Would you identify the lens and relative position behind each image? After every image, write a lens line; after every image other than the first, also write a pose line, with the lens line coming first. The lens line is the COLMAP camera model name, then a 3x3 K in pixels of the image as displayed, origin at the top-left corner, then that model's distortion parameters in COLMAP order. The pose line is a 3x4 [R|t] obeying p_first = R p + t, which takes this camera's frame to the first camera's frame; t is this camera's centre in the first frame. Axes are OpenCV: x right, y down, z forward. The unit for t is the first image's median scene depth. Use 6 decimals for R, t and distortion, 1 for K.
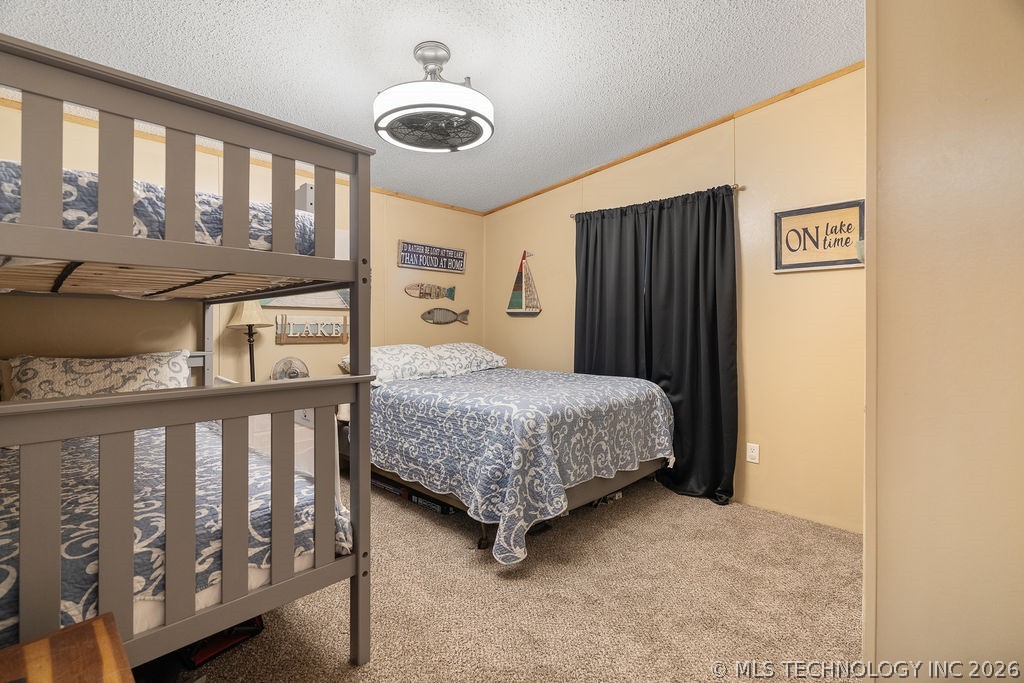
lens RADIAL K [[466.7, 0, 512.2], [0, 466.7, 327.4], [0, 0, 1]] dist [-0.002612, -0.000205]
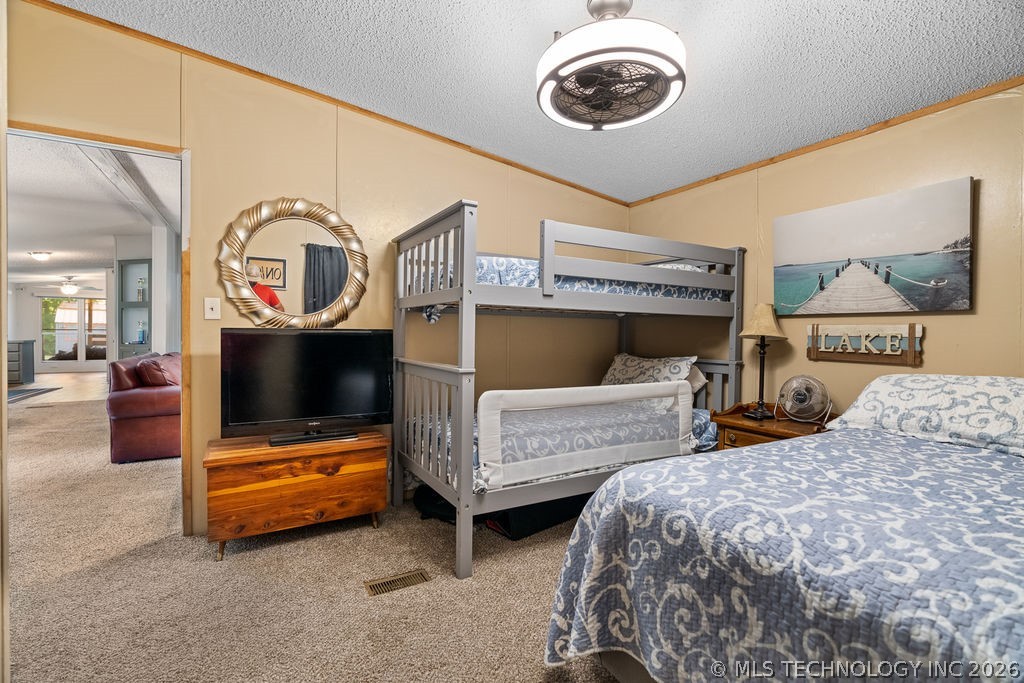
lens RADIAL K [[459.5, 0, 512.4], [0, 459.5, 341.2], [0, 0, 1]] dist [-0.012024, 0.000040]
pose [[-0.277205, 0.010850, -0.960749, 0.544232], [-0.019308, 0.999671, 0.016860, -0.000942], [0.960617, 0.023224, -0.276905, 0.886627]]
